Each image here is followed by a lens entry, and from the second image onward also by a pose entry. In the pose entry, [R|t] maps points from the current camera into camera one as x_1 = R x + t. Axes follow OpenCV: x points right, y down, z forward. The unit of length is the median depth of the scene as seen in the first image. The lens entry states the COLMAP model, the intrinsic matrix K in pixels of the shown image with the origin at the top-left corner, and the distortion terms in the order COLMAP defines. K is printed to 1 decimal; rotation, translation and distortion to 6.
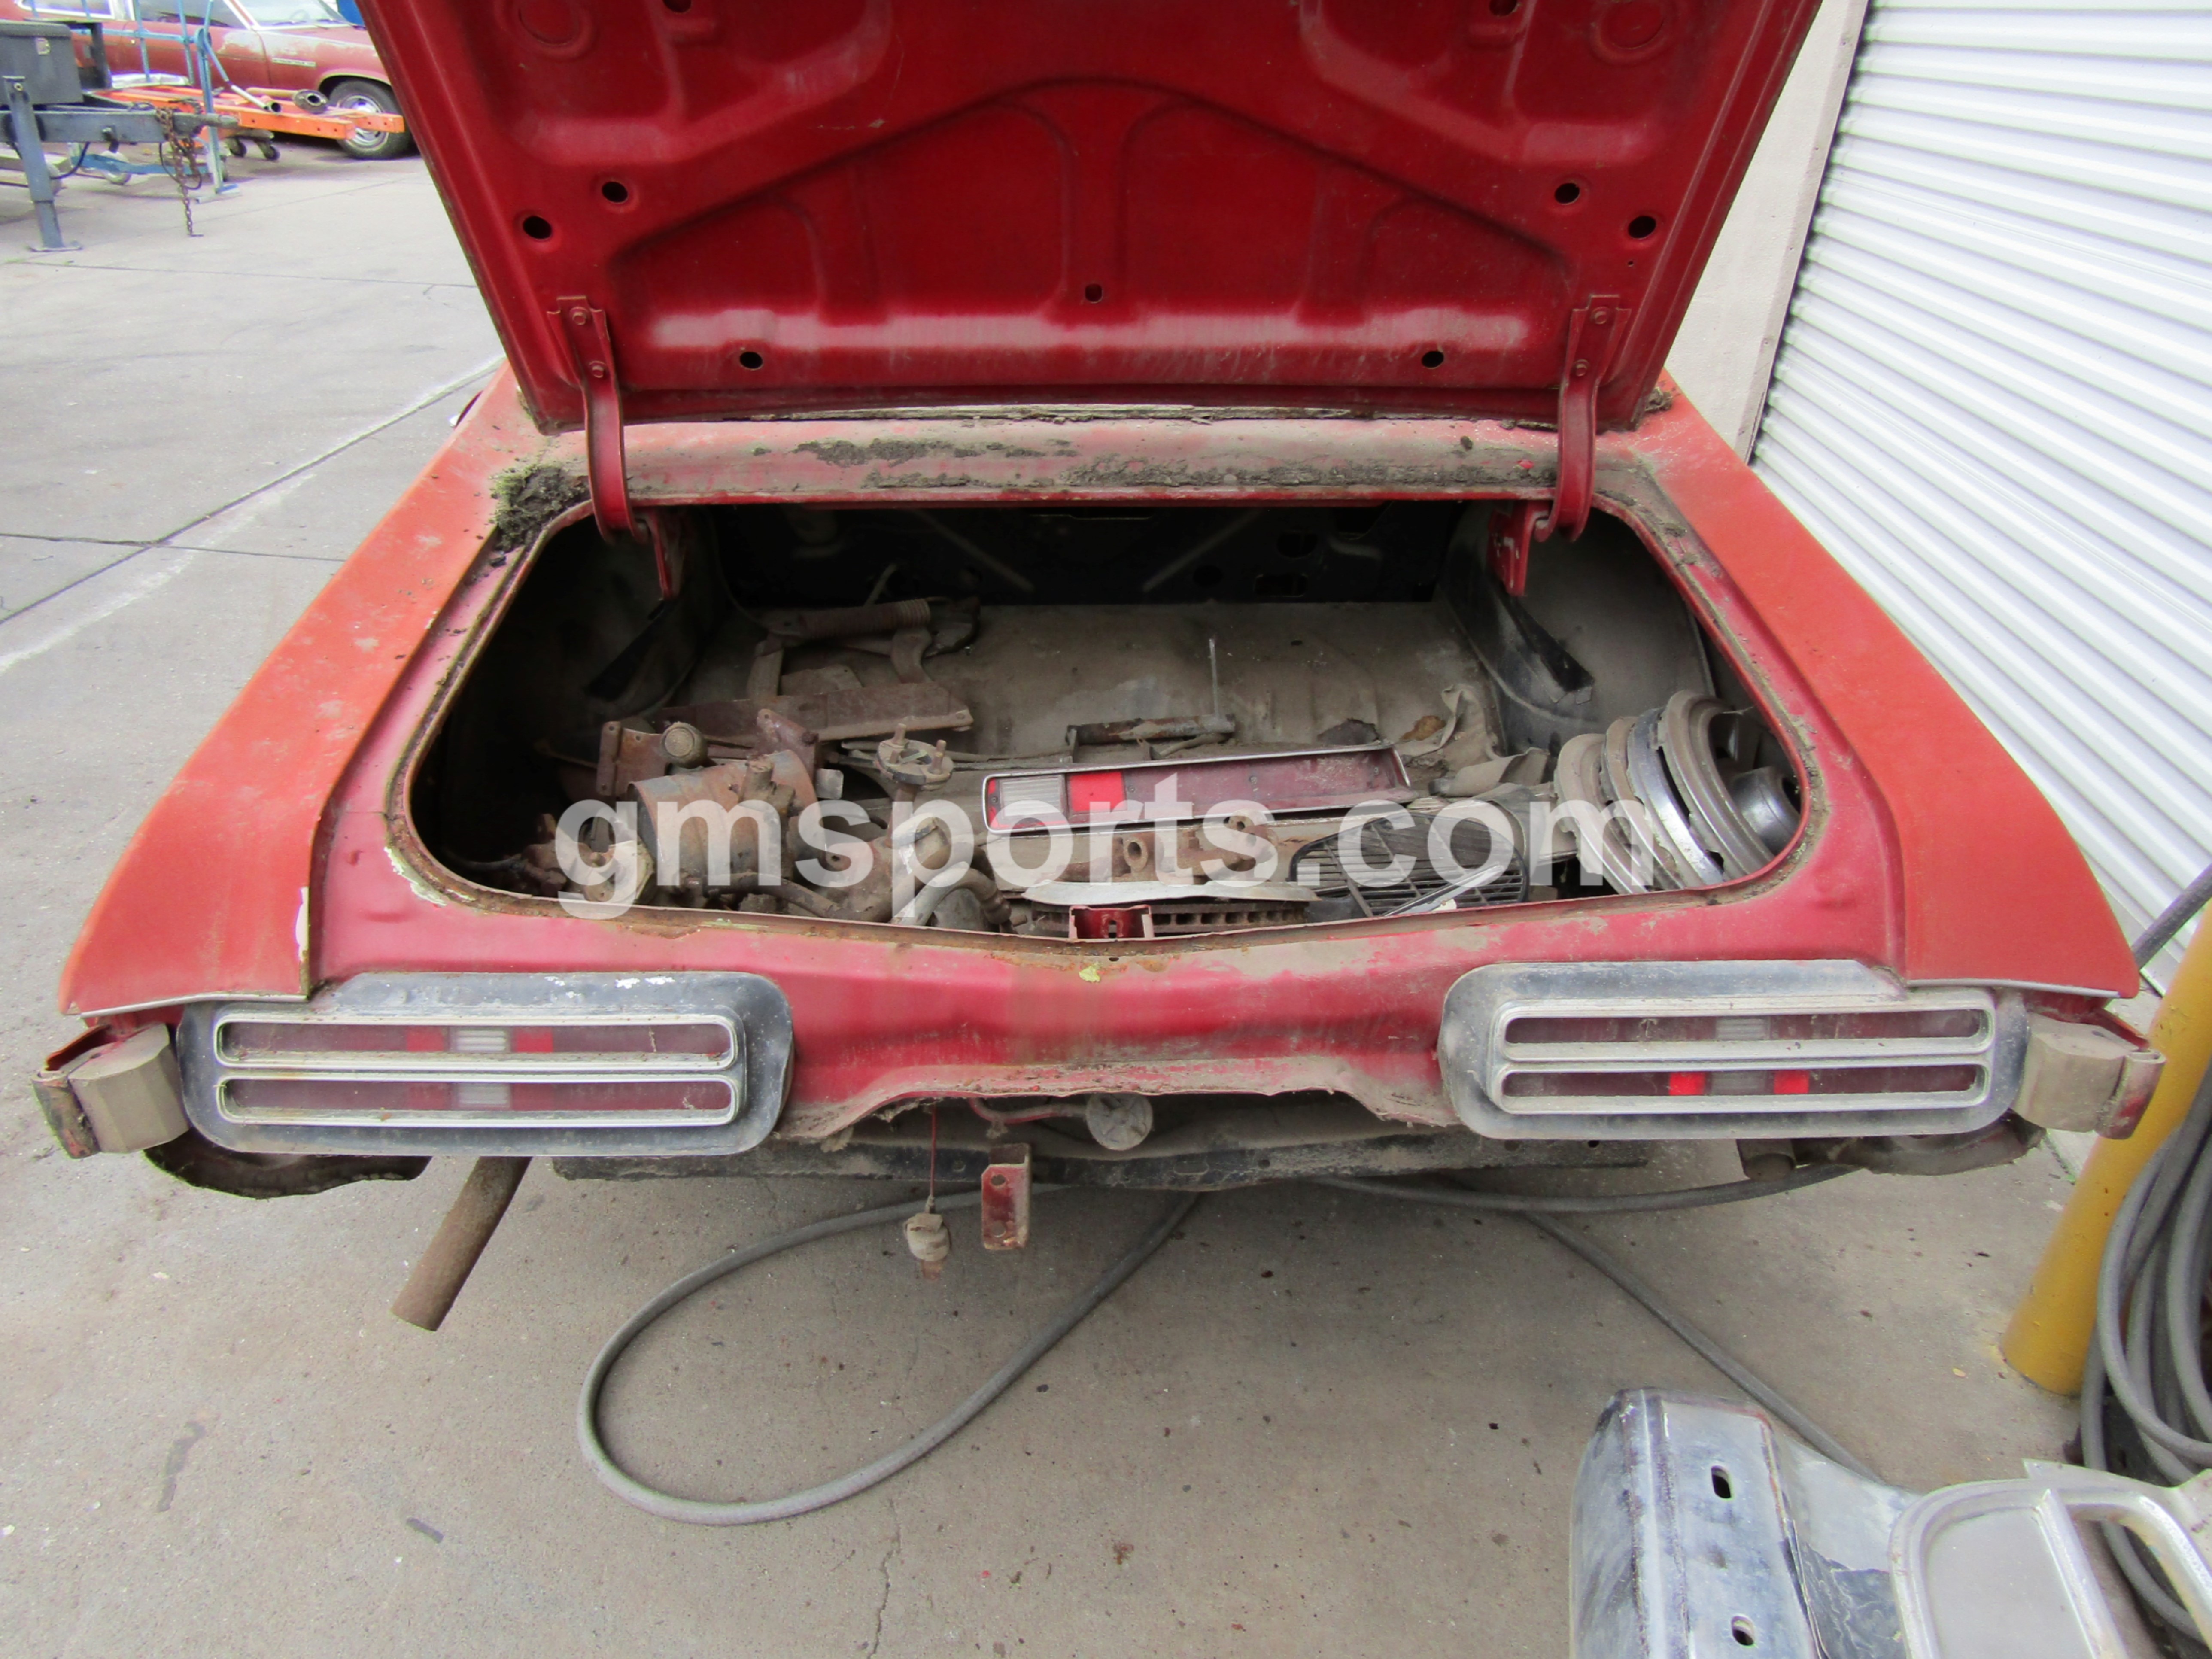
lens RADIAL K [[1576.6, 0, 1106.0], [0, 1576.6, 829.5], [0, 0, 1]] dist [-0.009921, 0.003289]
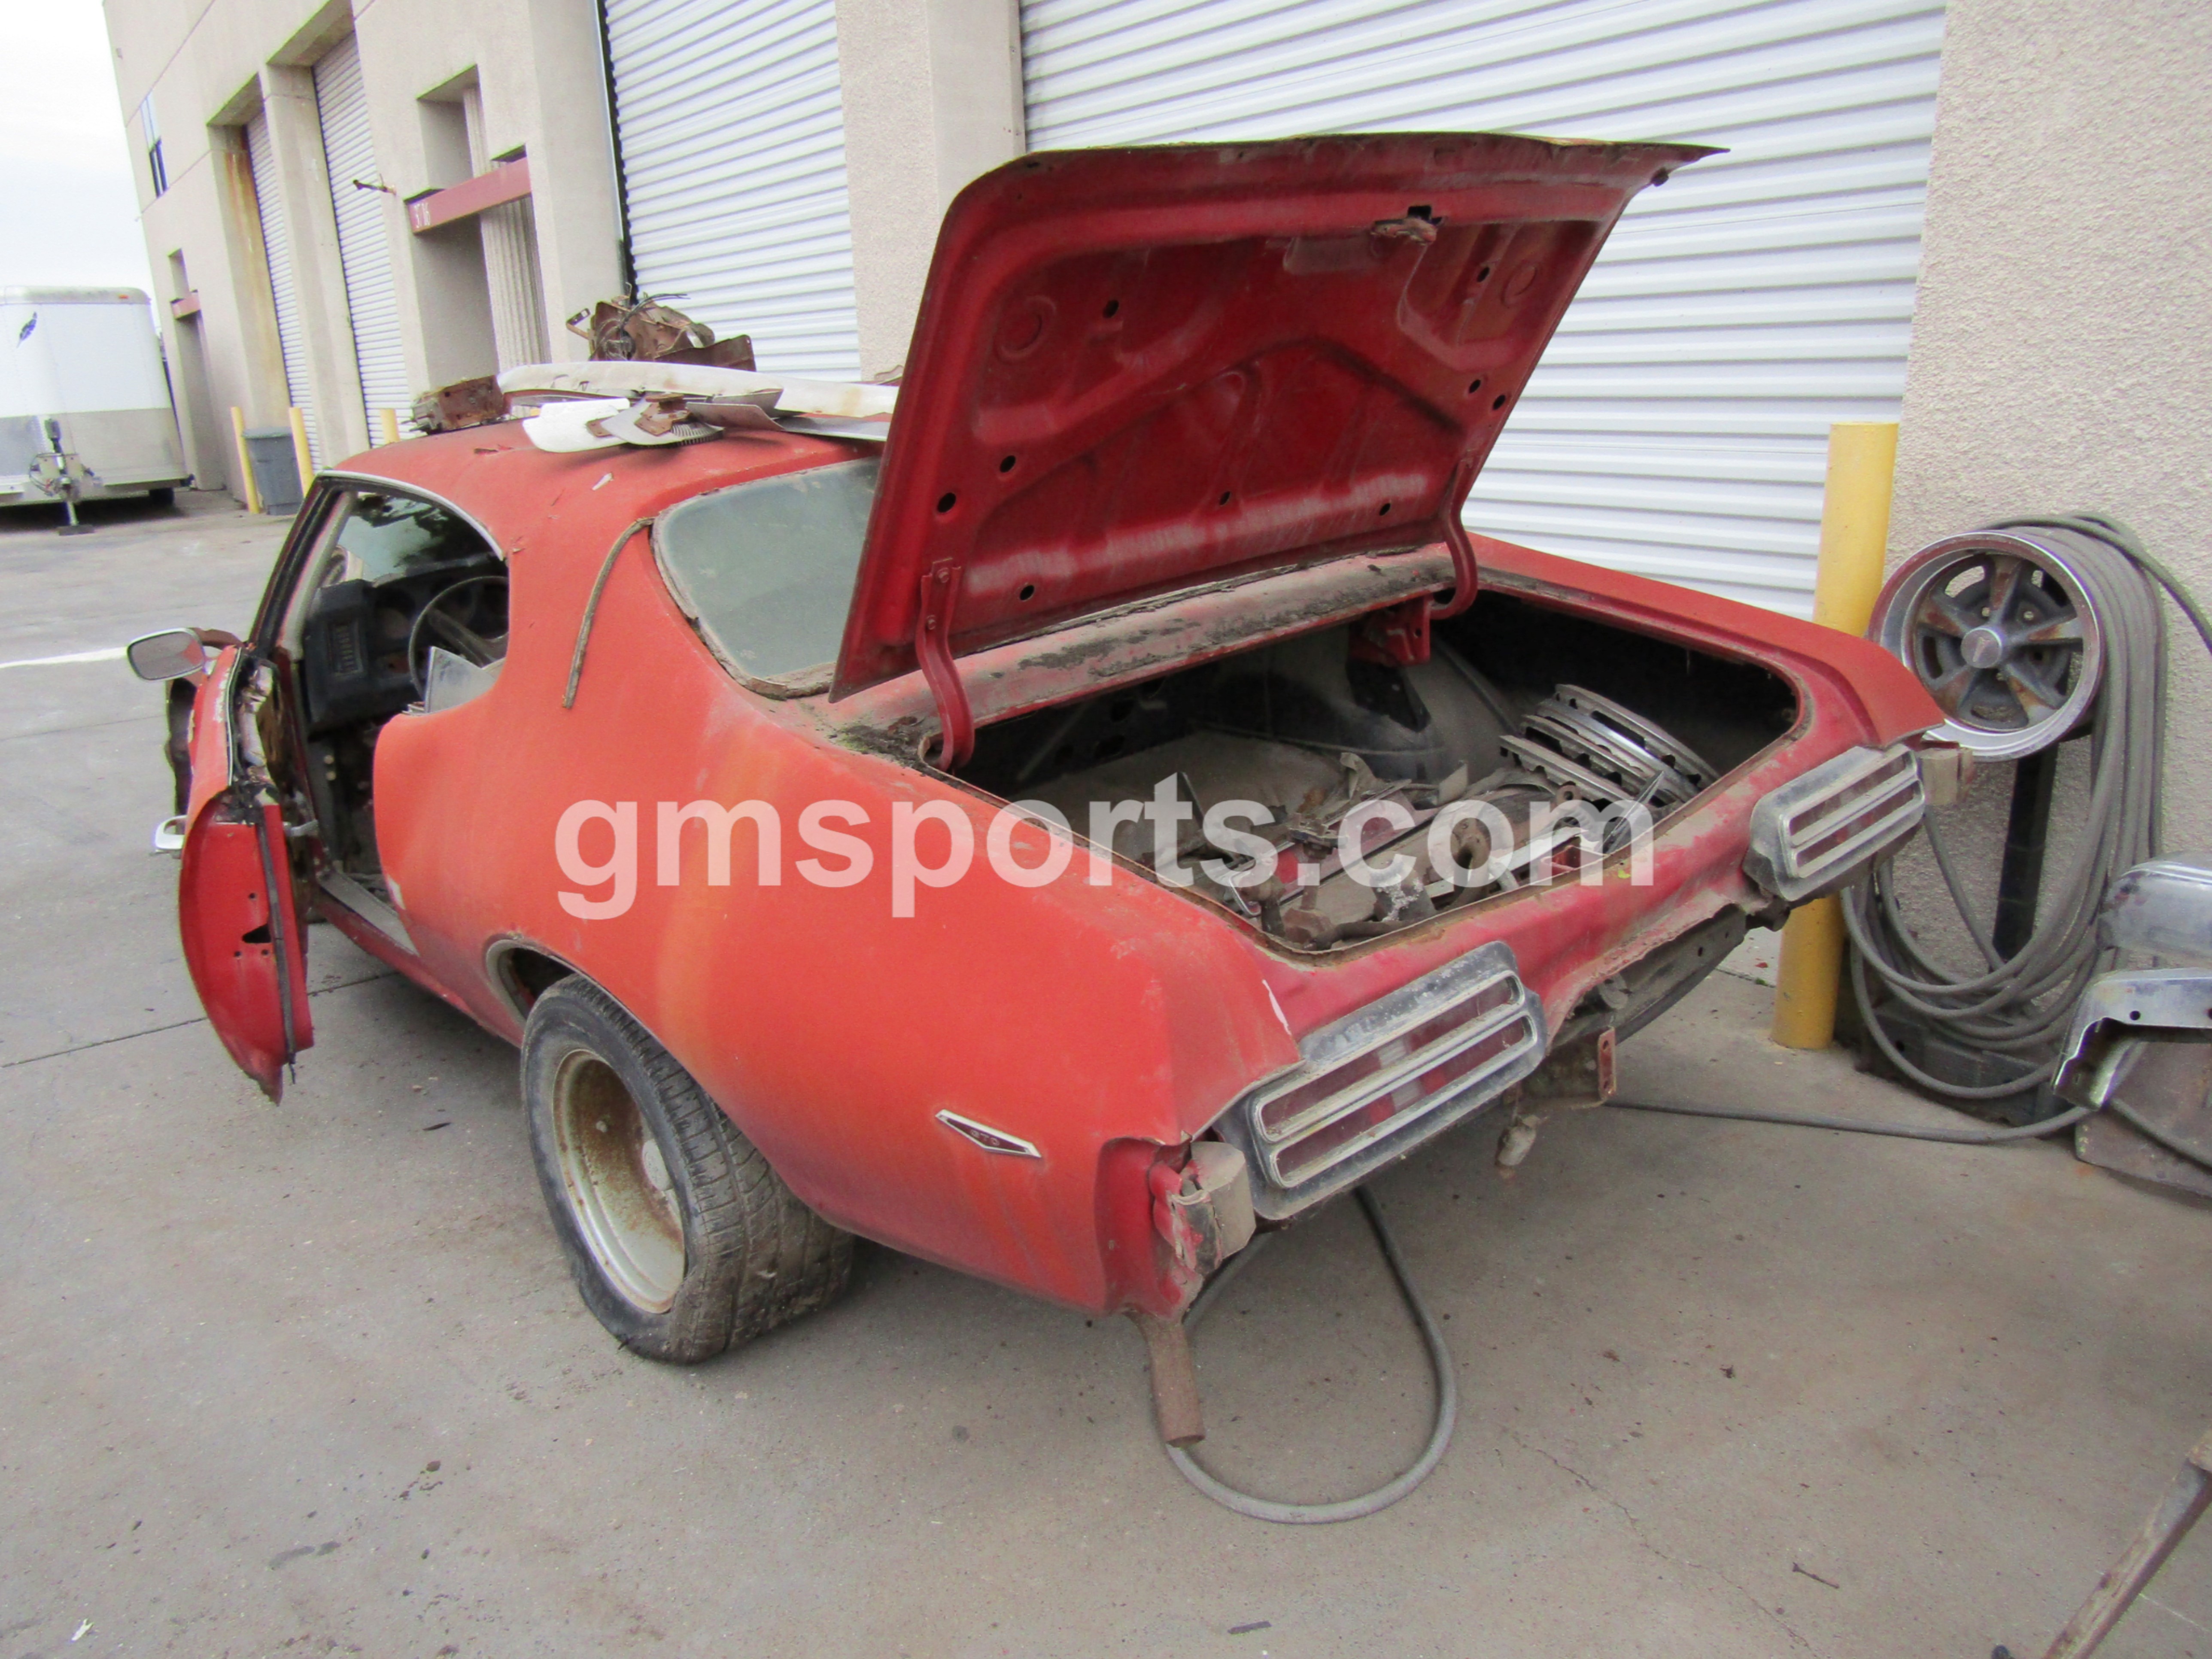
lens RADIAL K [[1581.0, 0, 1106.0], [0, 1581.0, 829.5], [0, 0, 1]] dist [-0.003074, -0.004571]
pose [[0.757365, -0.269078, 0.594975, -0.967701], [0.375246, 0.925025, -0.059321, -0.033230], [-0.534405, 0.268190, 0.801552, 0.035374]]
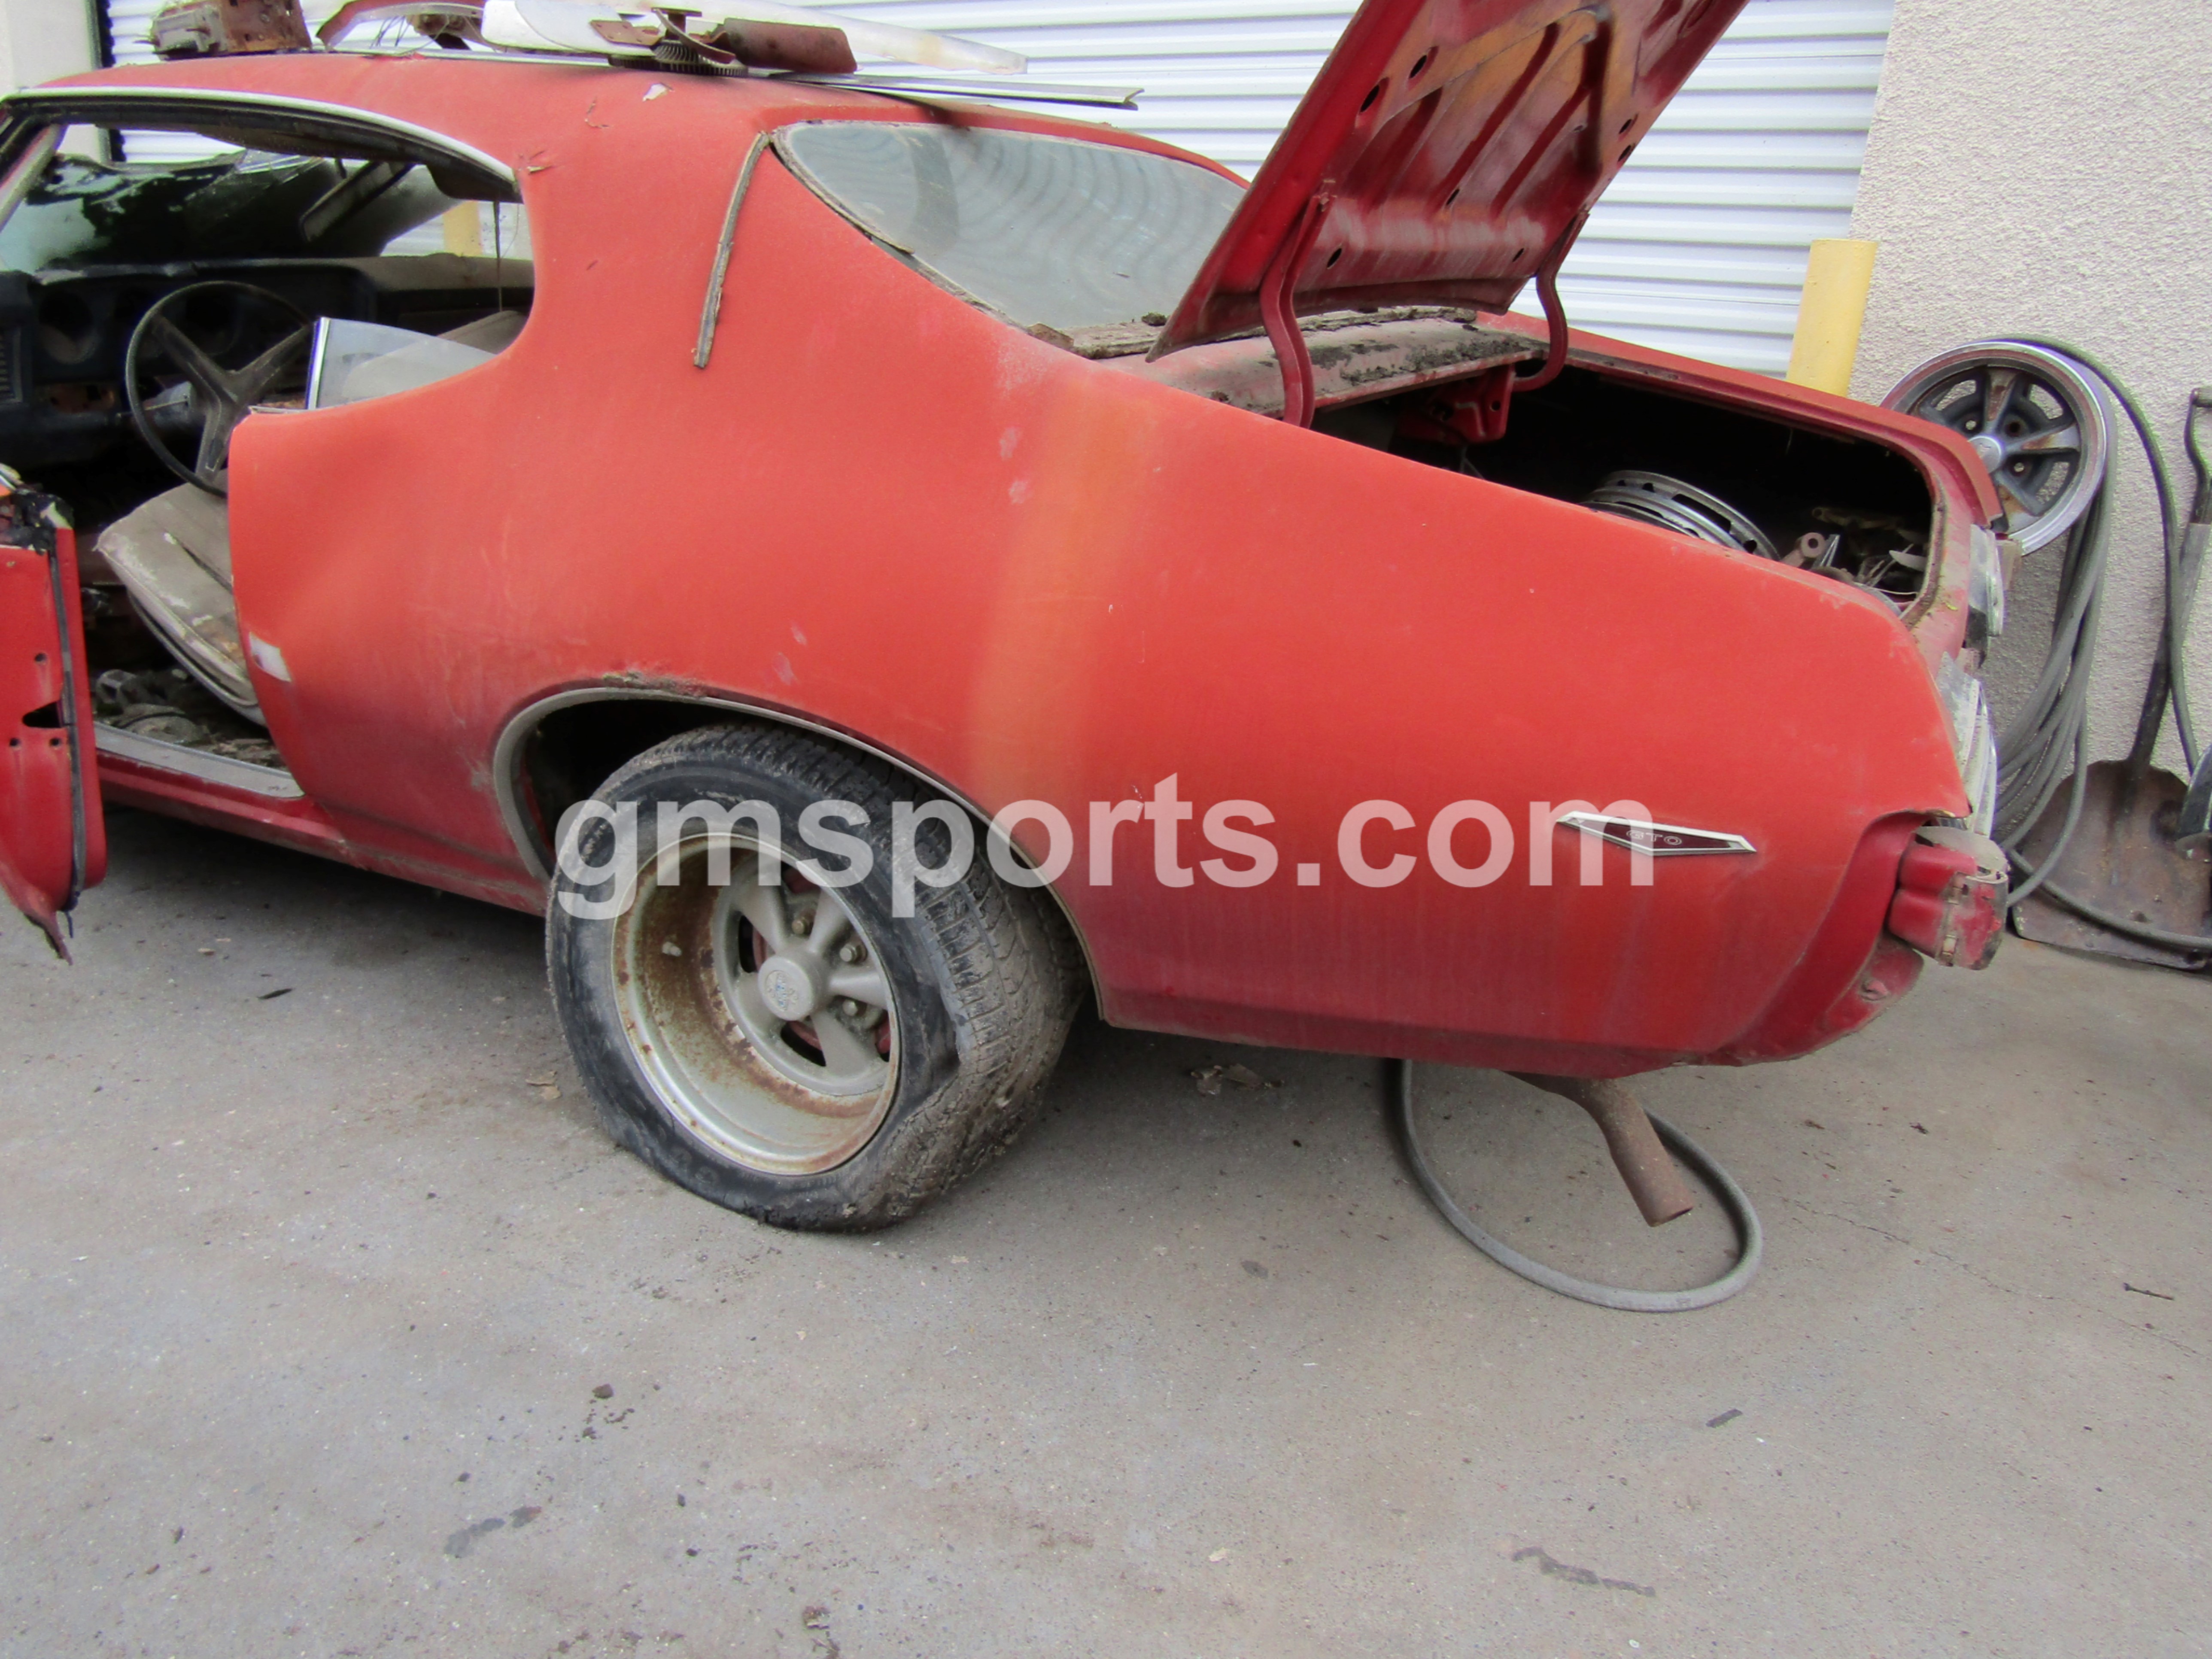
lens RADIAL K [[1576.6, 0, 1106.0], [0, 1576.6, 829.5], [0, 0, 1]] dist [-0.009921, 0.003289]
pose [[0.503511, -0.300730, 0.809962, -1.243285], [0.371159, 0.921846, 0.111540, -0.128012], [-0.780203, 0.244463, 0.575779, 0.627812]]
